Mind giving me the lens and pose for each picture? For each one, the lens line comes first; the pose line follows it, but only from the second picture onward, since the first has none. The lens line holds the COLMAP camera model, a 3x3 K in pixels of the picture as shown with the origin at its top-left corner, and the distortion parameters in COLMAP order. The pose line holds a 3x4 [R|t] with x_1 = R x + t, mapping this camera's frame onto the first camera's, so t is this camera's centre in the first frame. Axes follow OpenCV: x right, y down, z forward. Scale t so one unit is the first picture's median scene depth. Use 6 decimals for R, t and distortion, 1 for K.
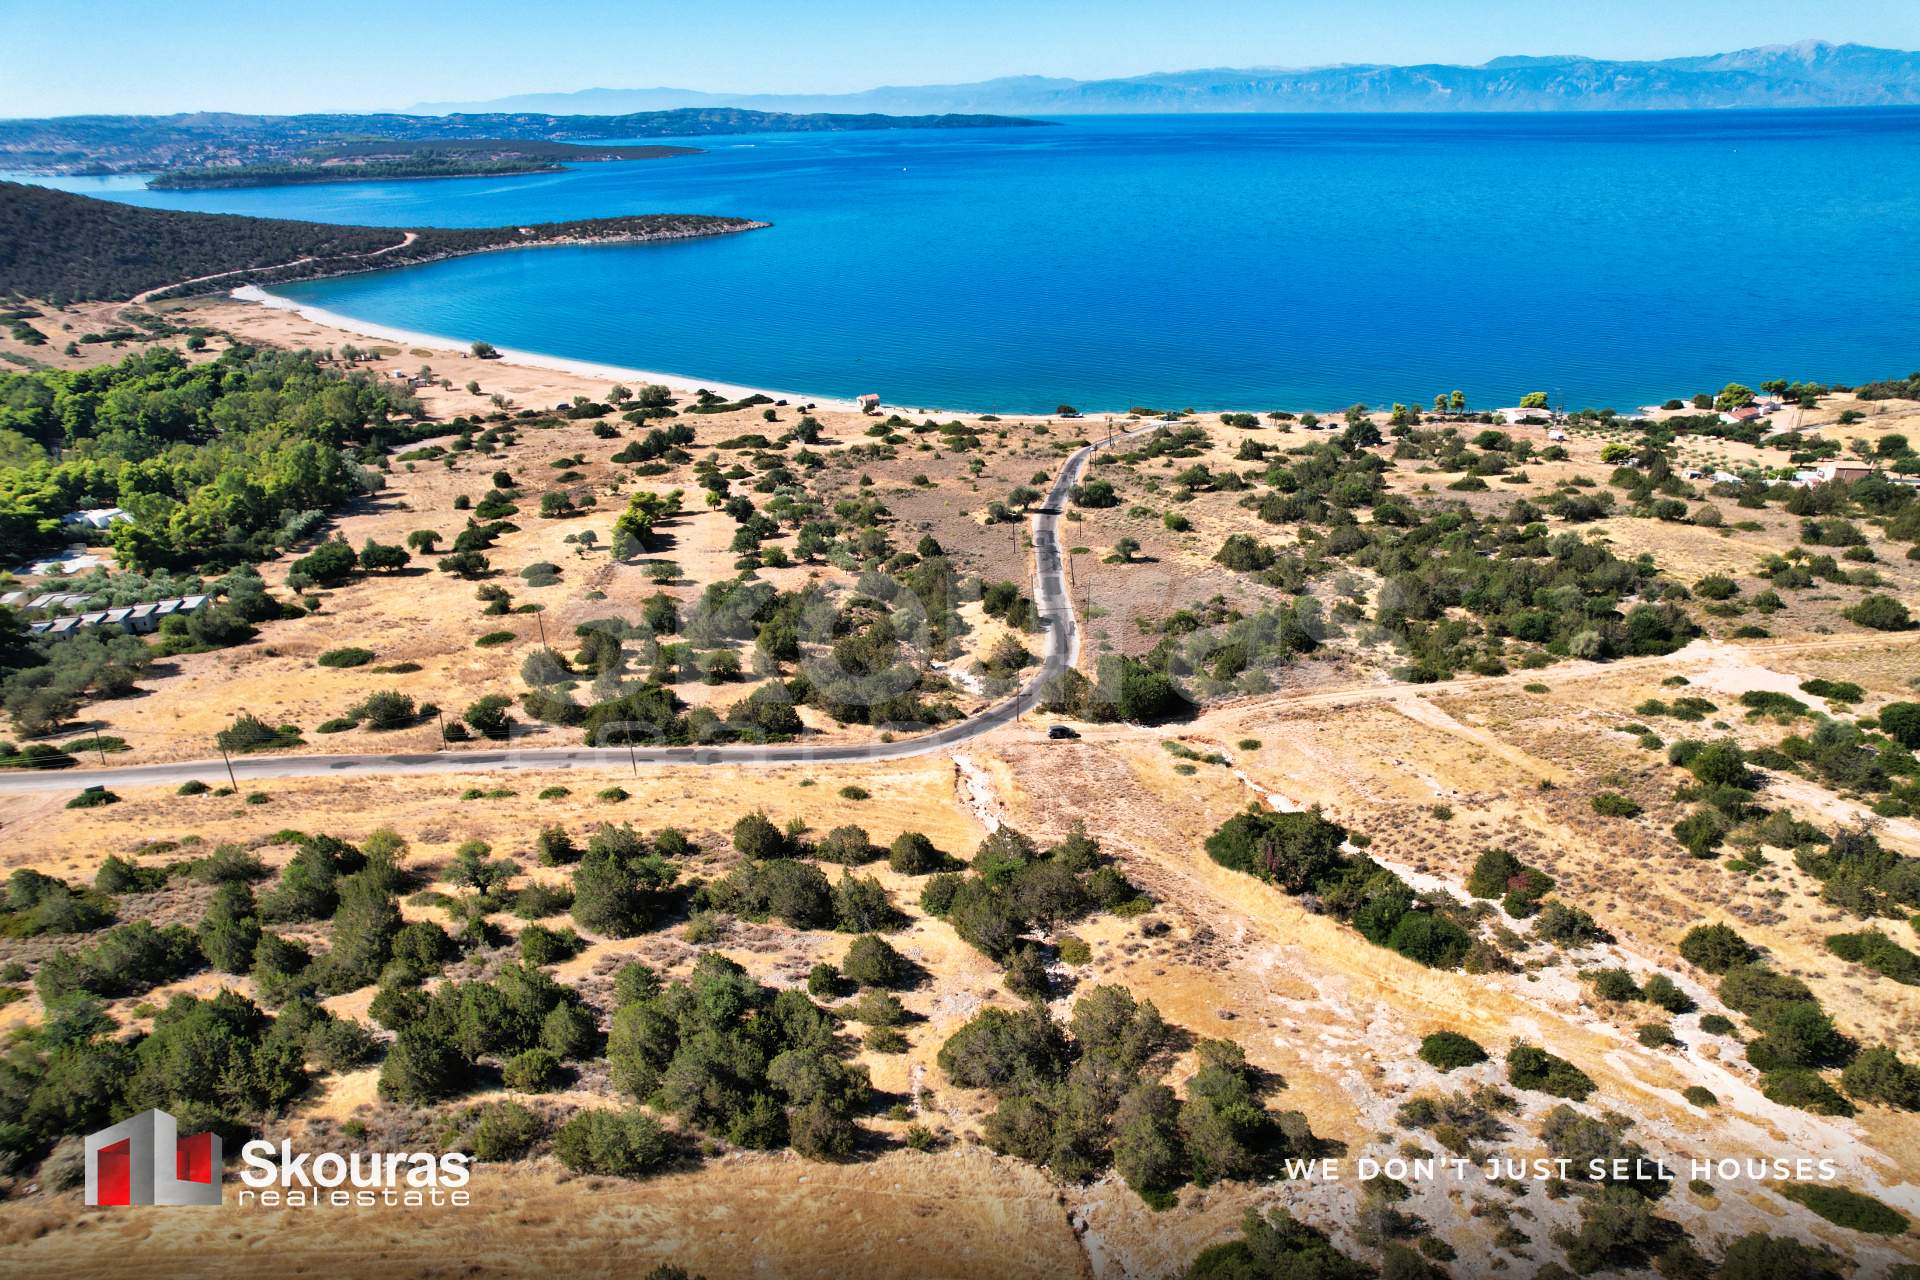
lens RADIAL K [[1227.2, 0, 968.1], [0, 1227.2, 642.3], [0, 0, 1]] dist [-0.075699, 0.068772]
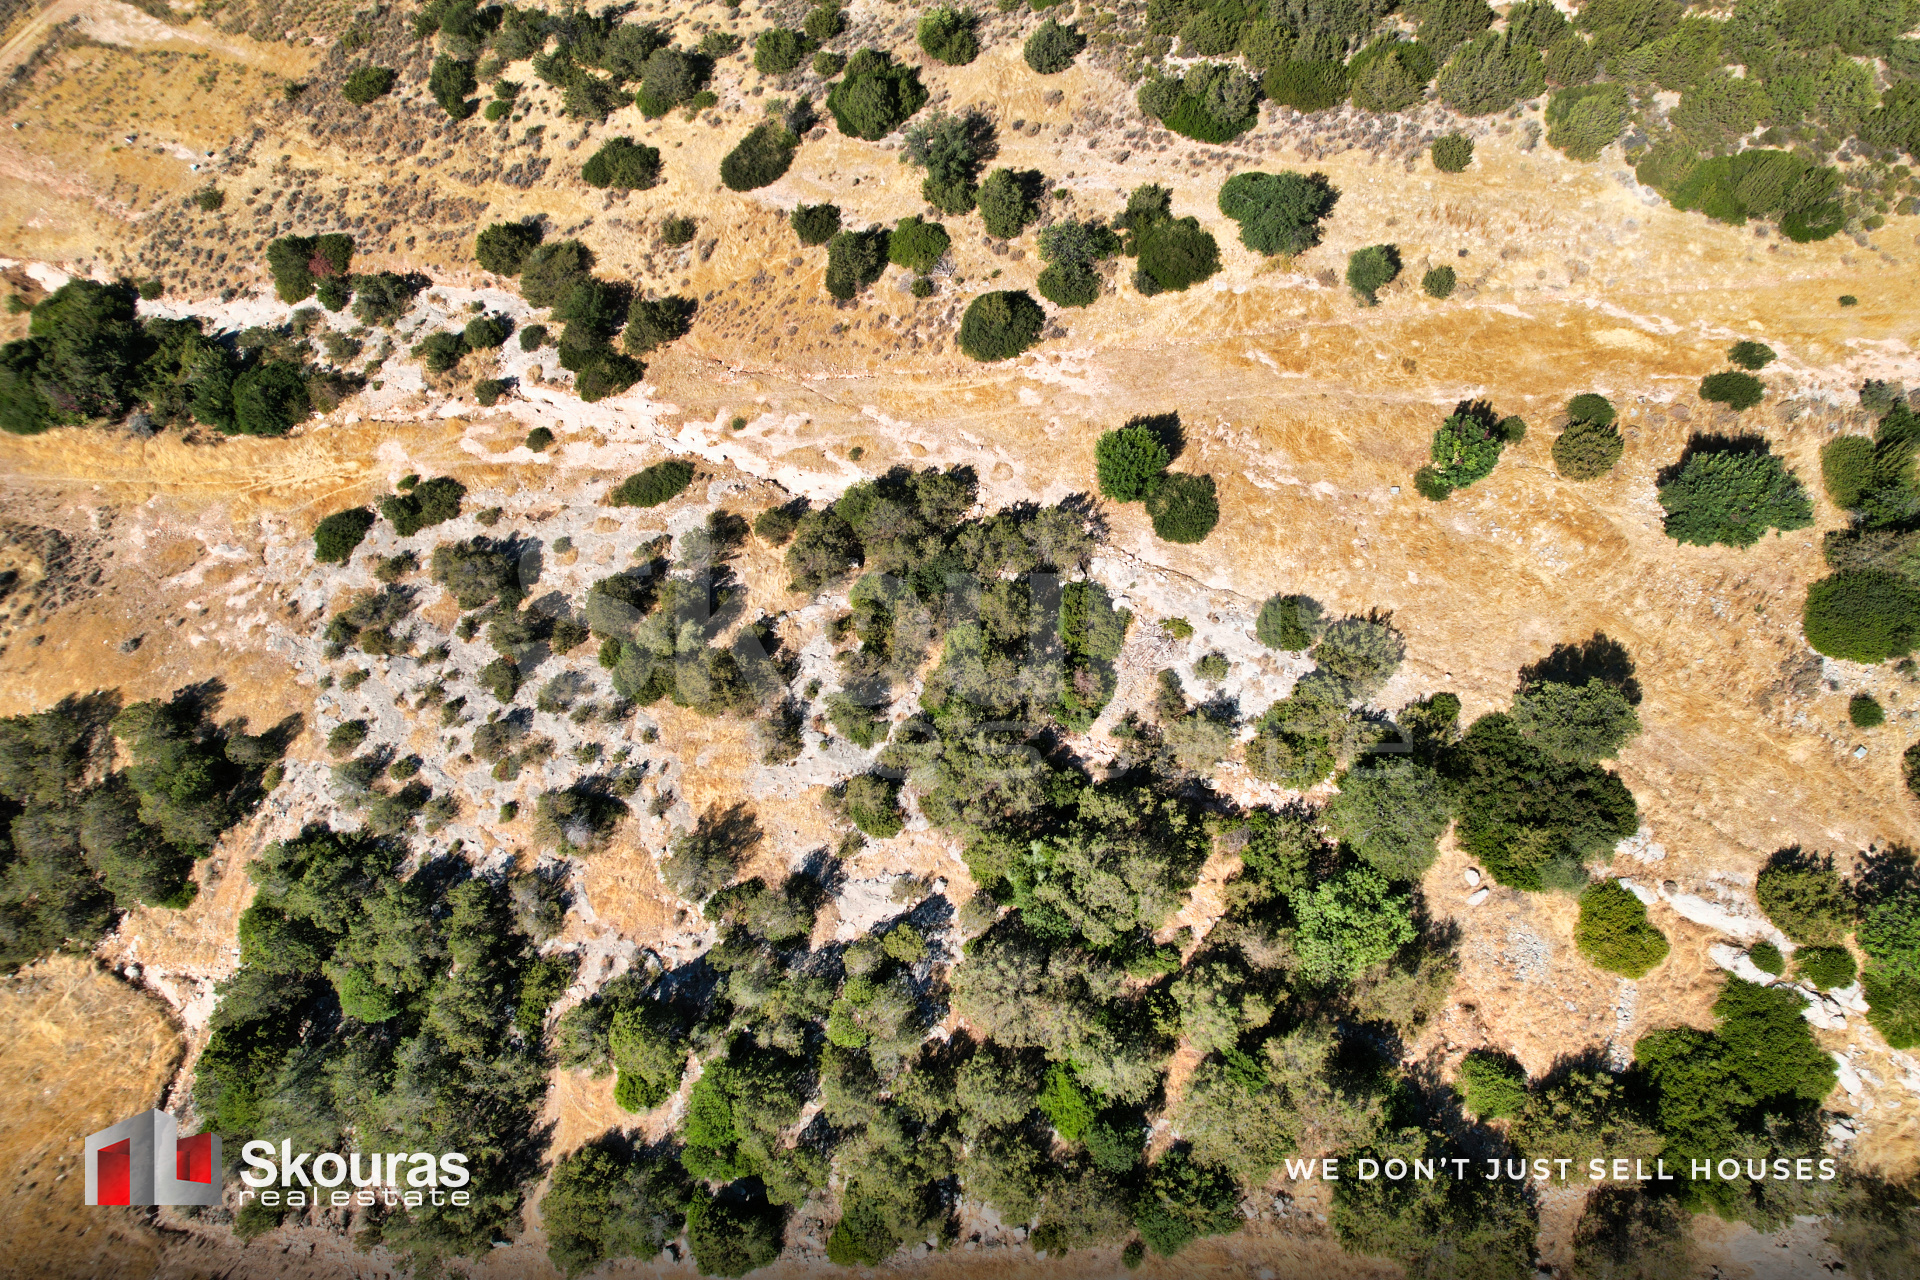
lens RADIAL K [[1227.2, 0, 968.1], [0, 1227.2, 642.3], [0, 0, 1]] dist [-0.075699, 0.068772]
pose [[0.645381, -0.700515, 0.304568, 0.103789], [0.306540, 0.602723, 0.736721, -0.053245], [-0.699654, -0.382103, 0.603722, -0.001880]]
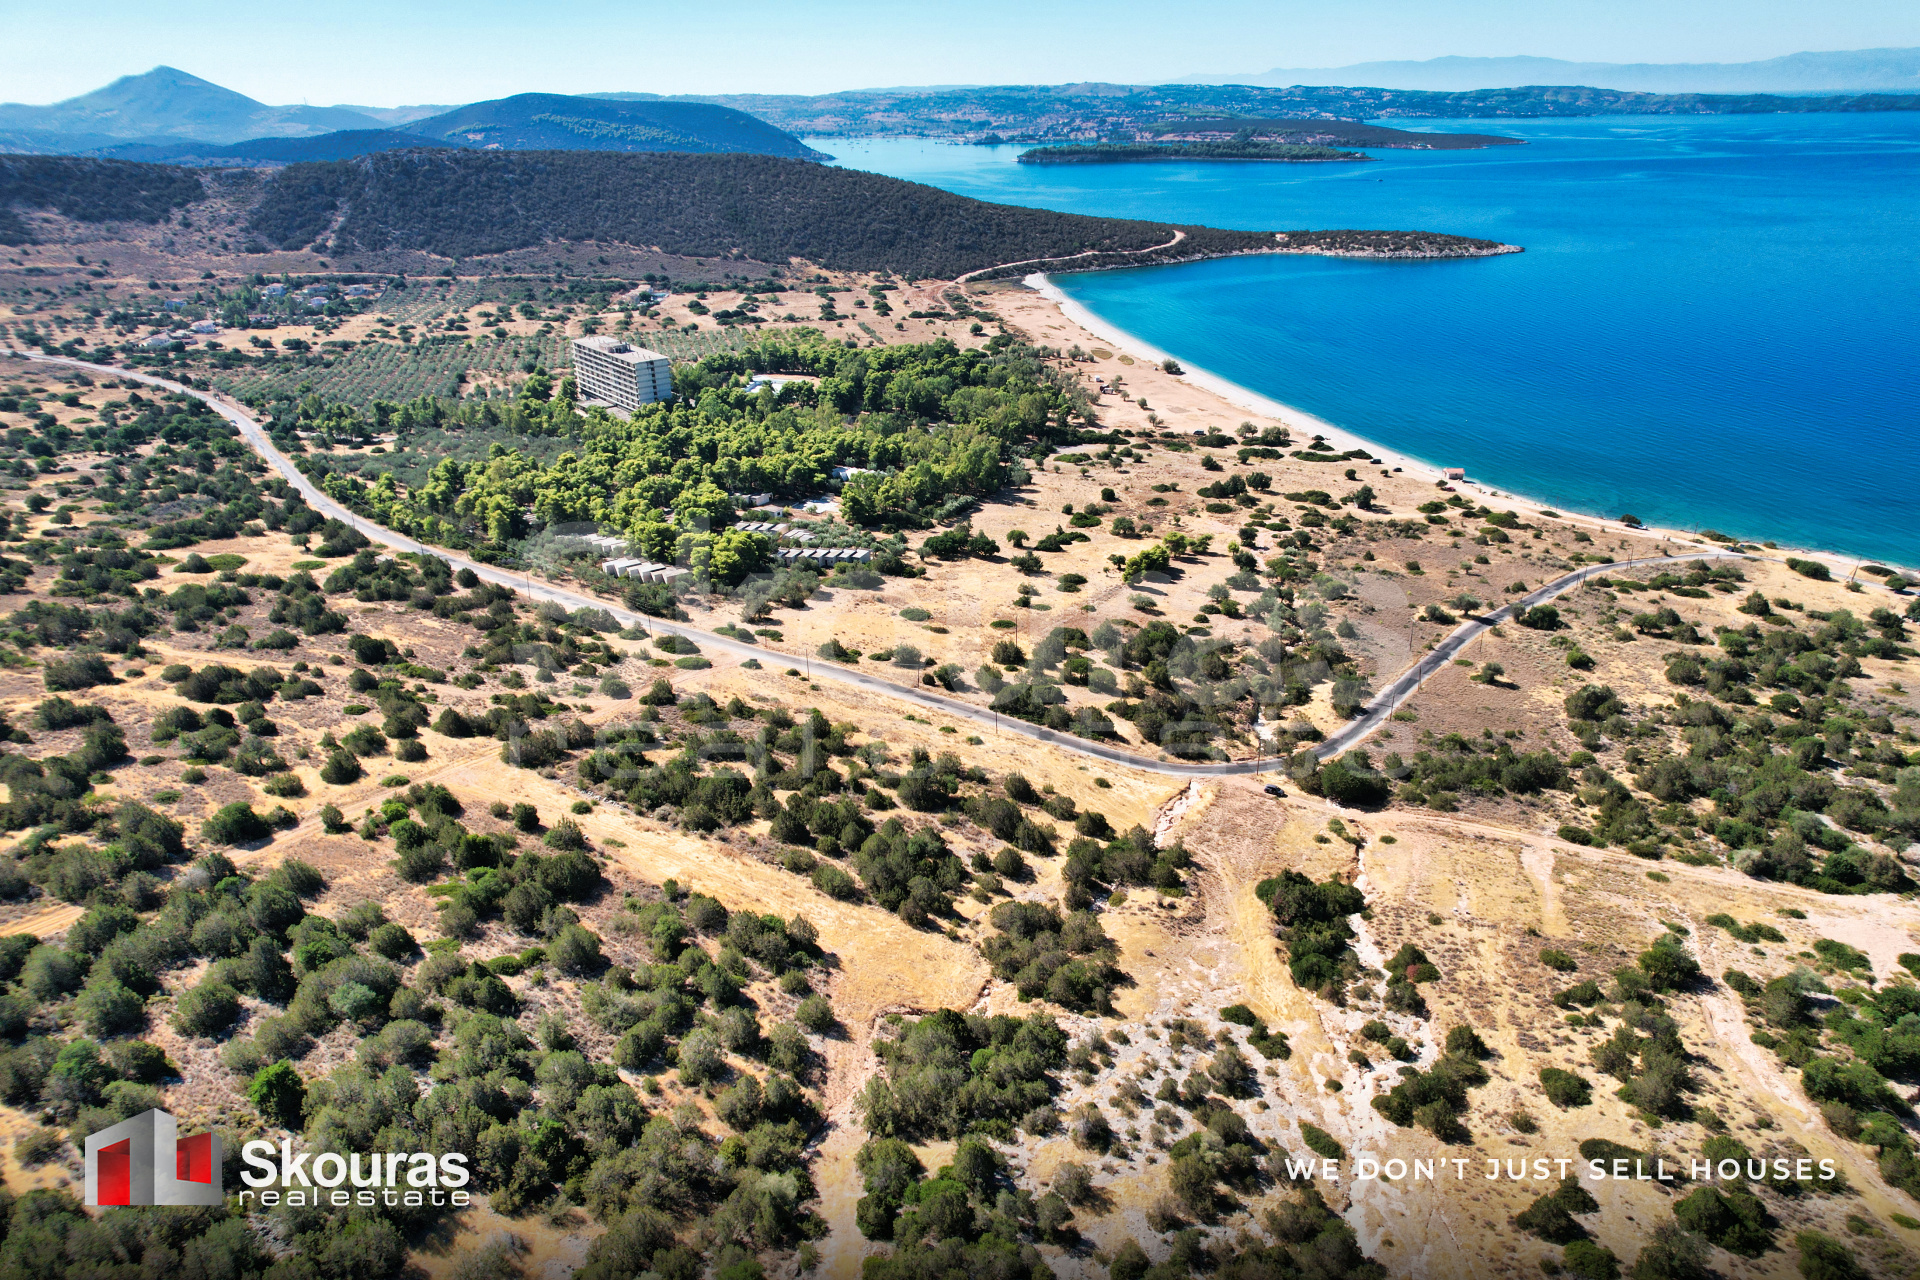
lens RADIAL K [[1227.2, 0, 968.1], [0, 1227.2, 642.3], [0, 0, 1]] dist [-0.075699, 0.068772]
pose [[0.813316, 0.245066, -0.527692, 0.246845], [-0.232580, 0.968290, 0.091215, -0.070098], [0.533313, 0.048544, 0.844524, -0.199538]]
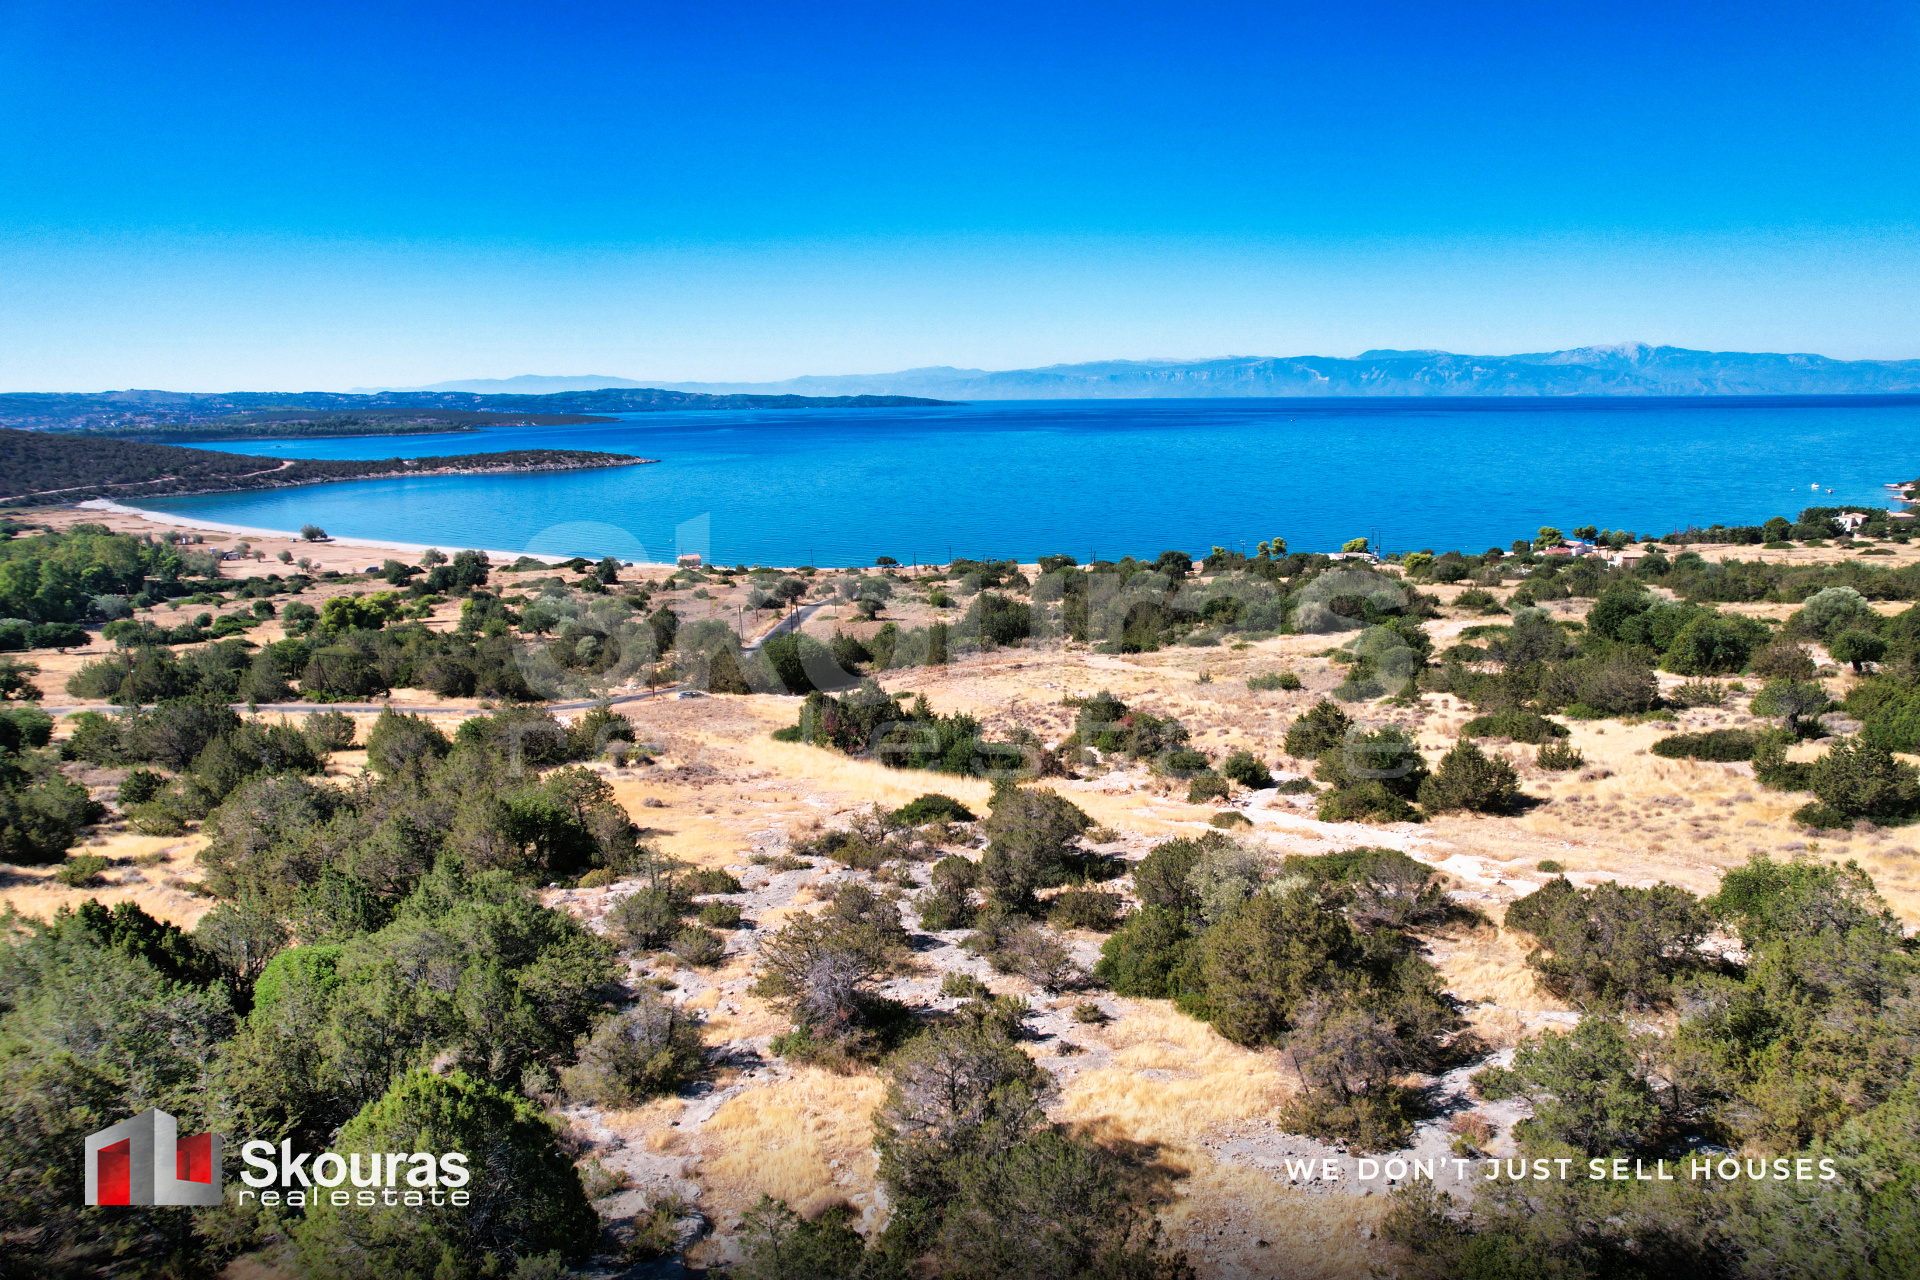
lens RADIAL K [[1227.2, 0, 968.1], [0, 1227.2, 642.3], [0, 0, 1]] dist [-0.075699, 0.068772]
pose [[0.997798, -0.009637, 0.065624, 0.106144], [0.023513, 0.976526, -0.214112, 0.111766], [-0.062020, 0.215184, 0.974602, 0.071729]]
